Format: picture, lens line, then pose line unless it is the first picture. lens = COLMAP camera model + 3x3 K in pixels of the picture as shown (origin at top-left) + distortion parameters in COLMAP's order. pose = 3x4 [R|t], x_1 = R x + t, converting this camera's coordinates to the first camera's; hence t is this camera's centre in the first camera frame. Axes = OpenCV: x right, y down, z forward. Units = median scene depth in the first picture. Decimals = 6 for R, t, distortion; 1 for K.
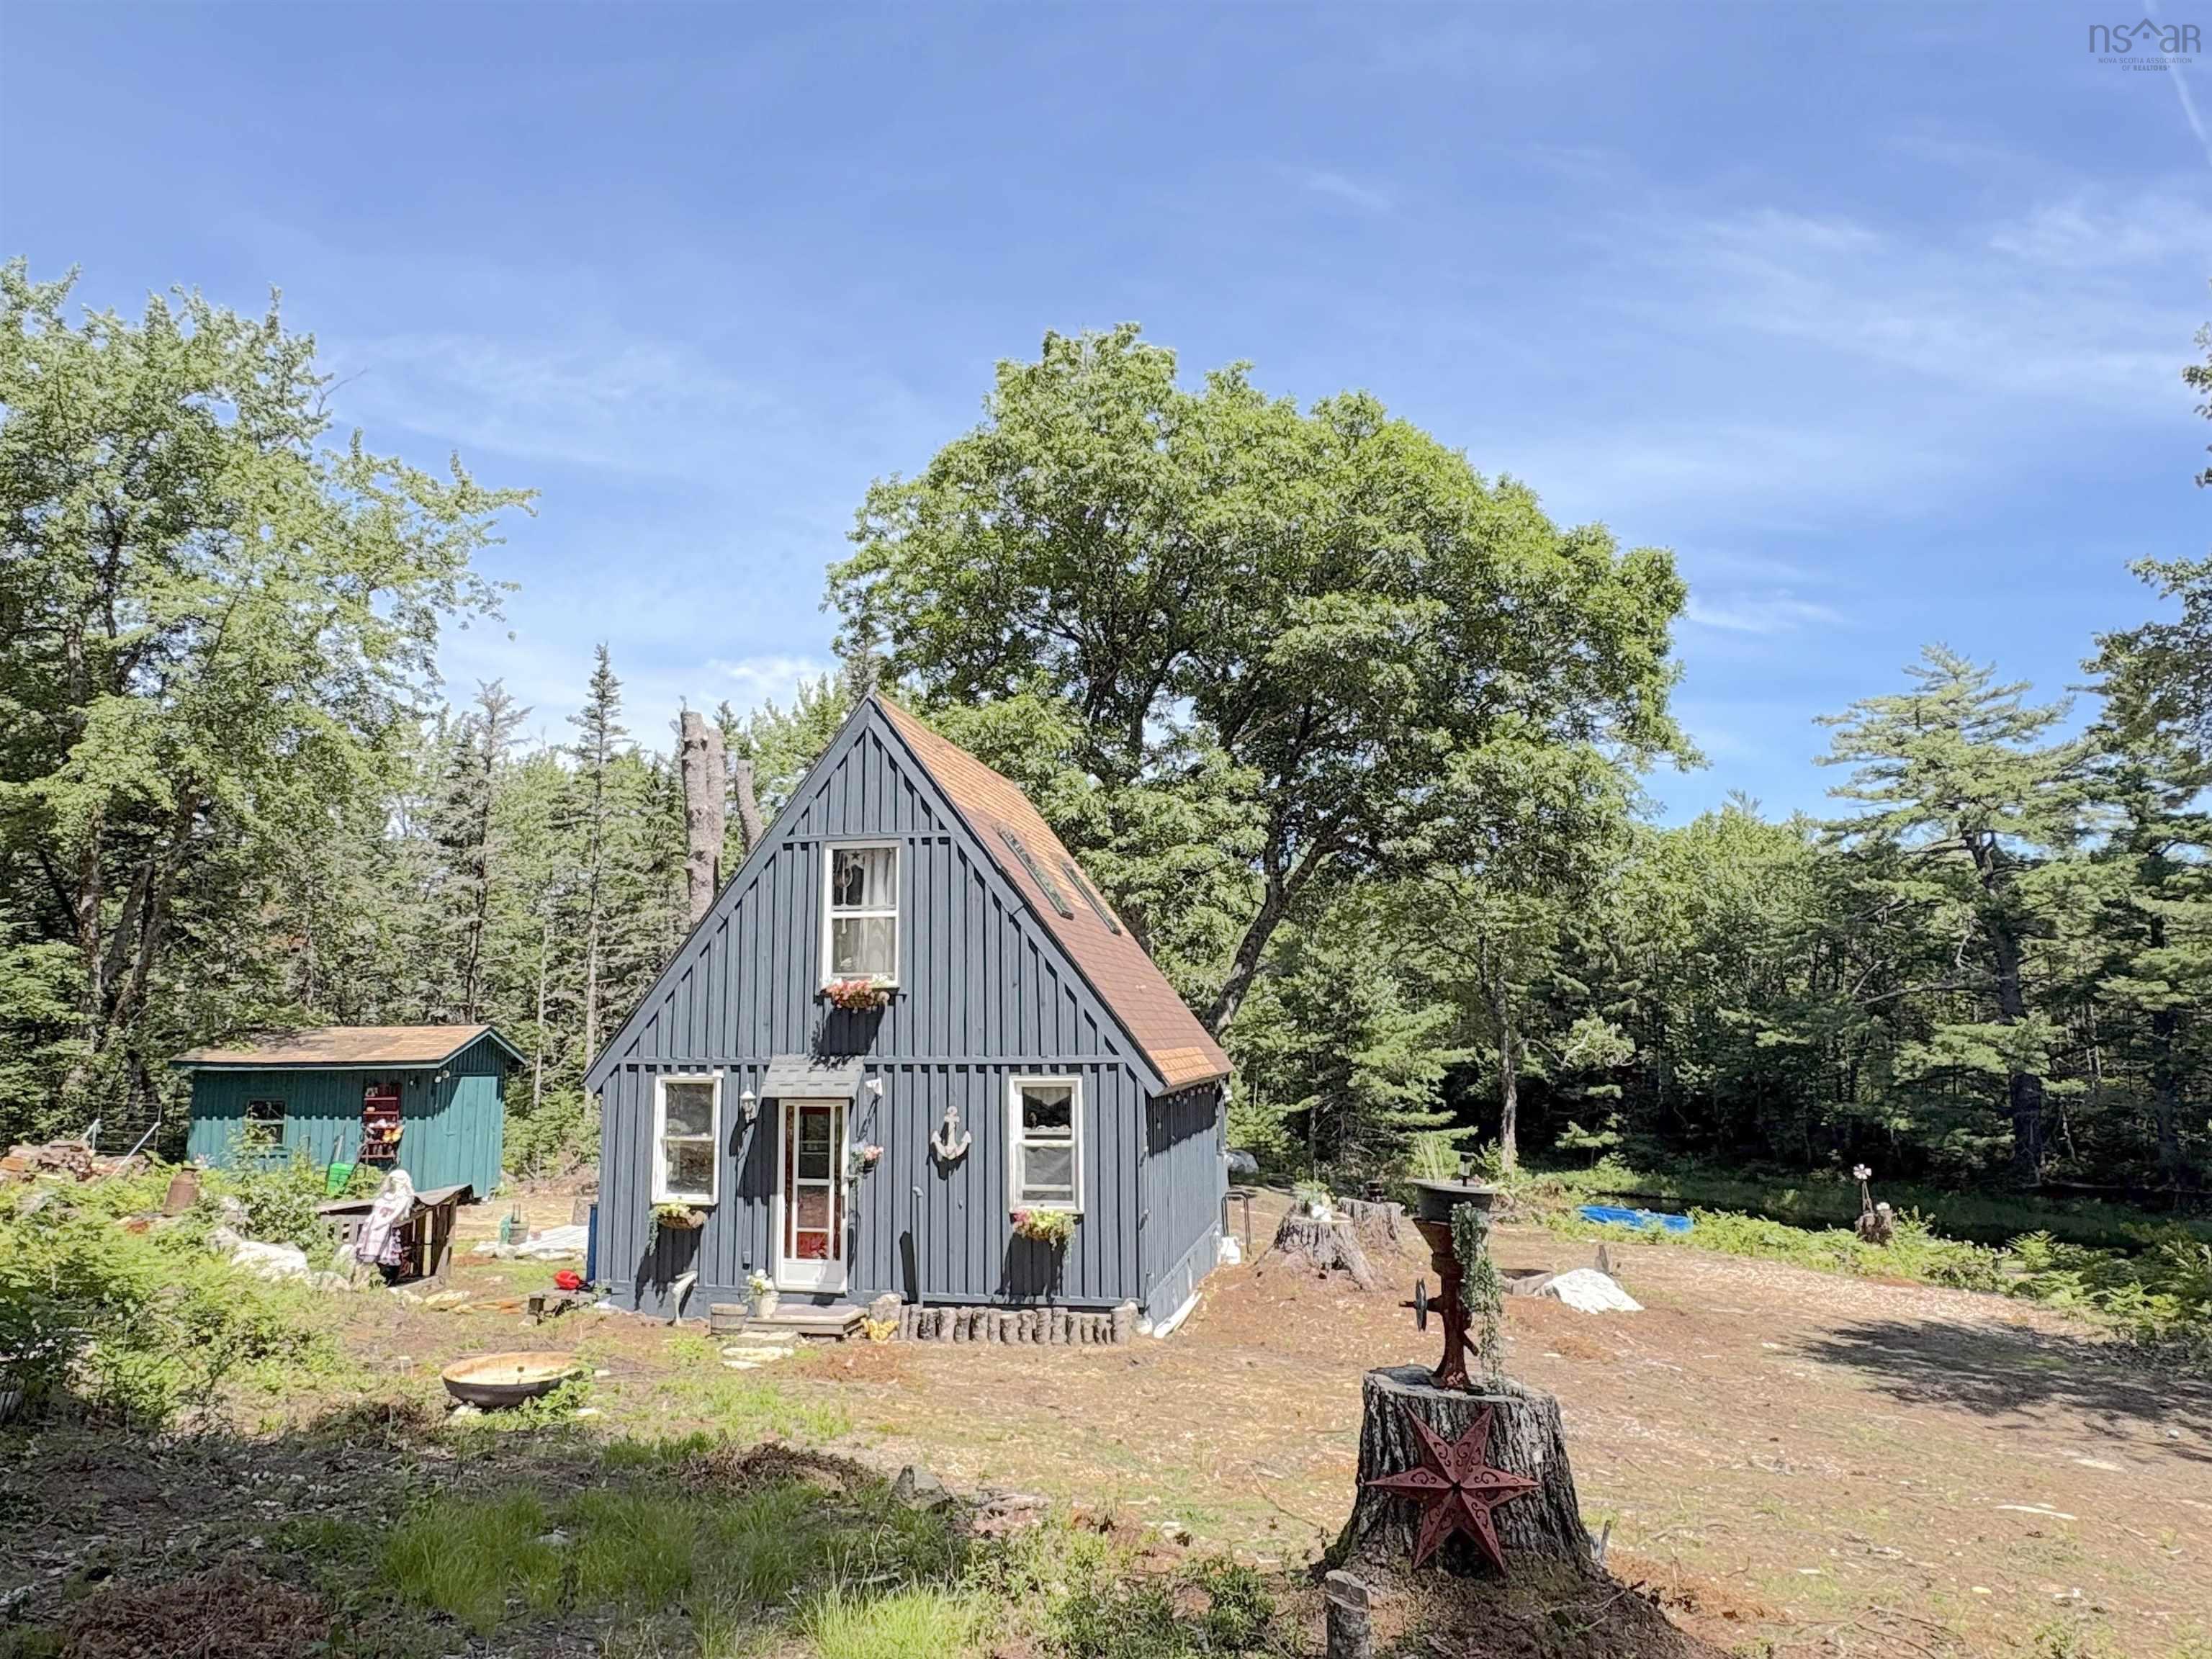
lens RADIAL K [[1401.4, 0, 1089.7], [0, 1401.4, 844.3], [0, 0, 1]] dist [0.002880, 0.001796]
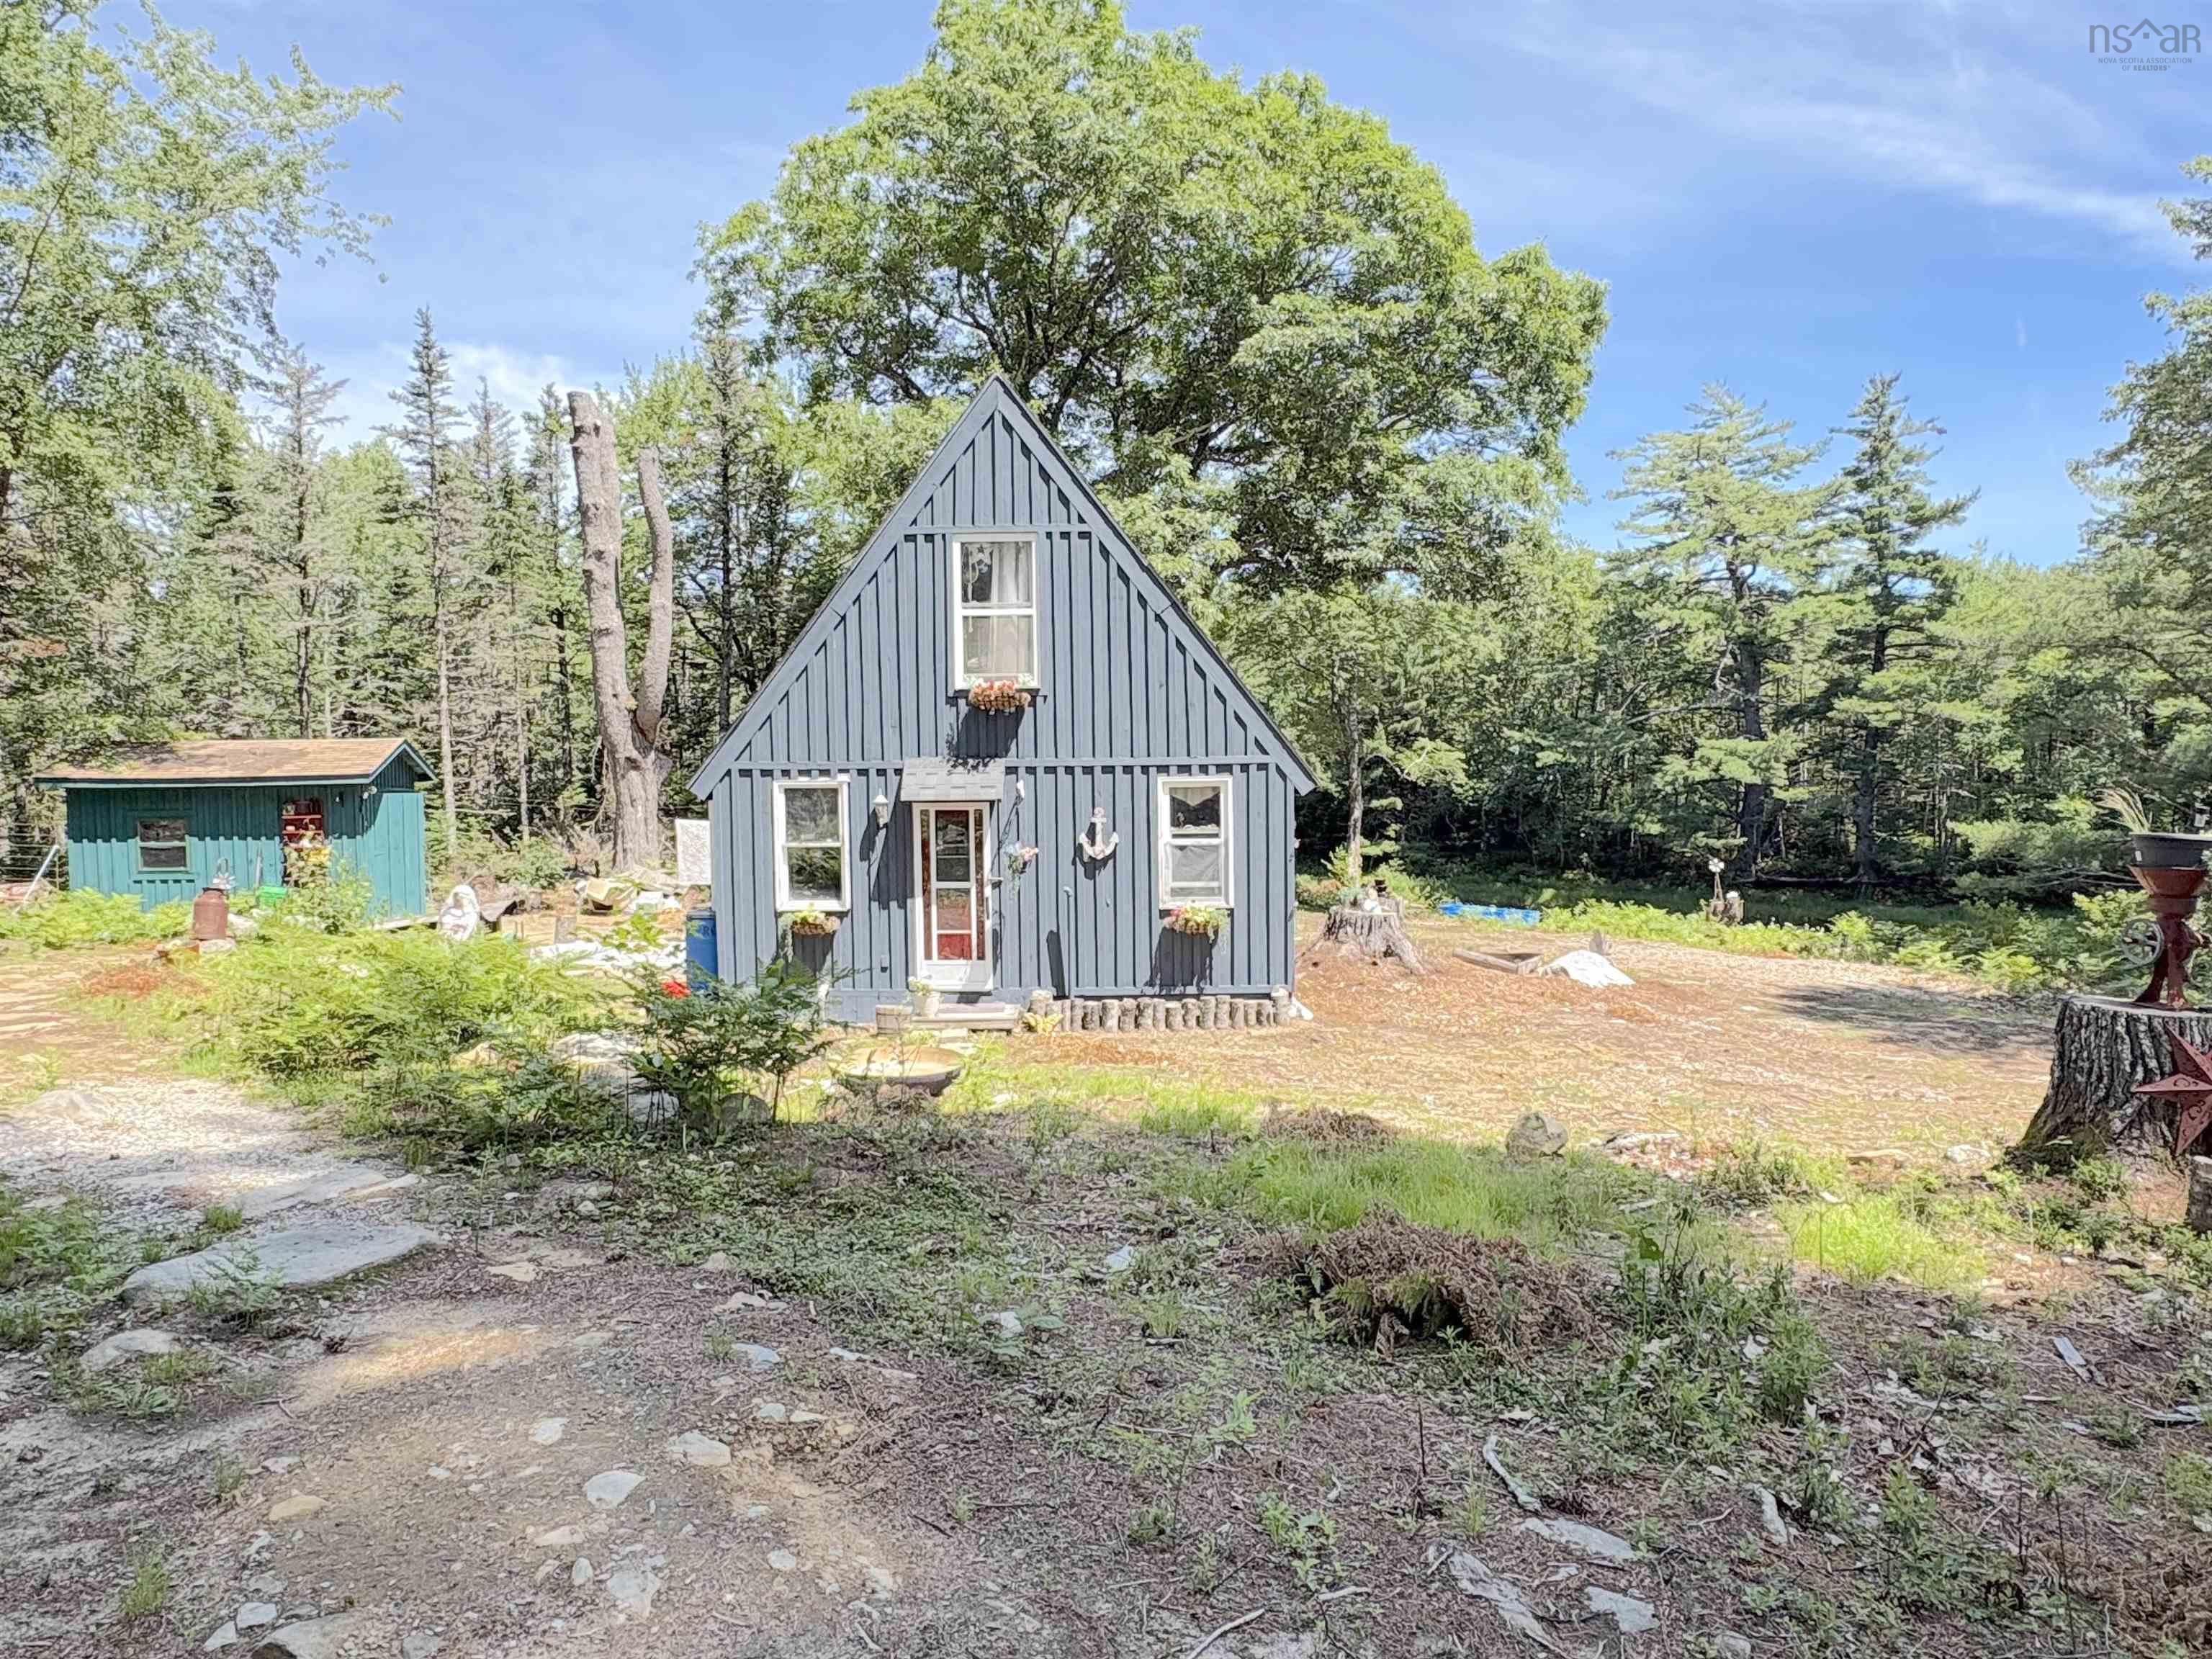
lens RADIAL K [[1401.4, 0, 1097.6], [0, 1401.4, 839.4], [0, 0, 1]] dist [0.002880, 0.001796]
pose [[0.981119, -0.016198, 0.192727, -0.173991], [-0.021126, 0.981549, 0.190042, 0.011755], [-0.192249, -0.190525, 0.962674, 0.021176]]
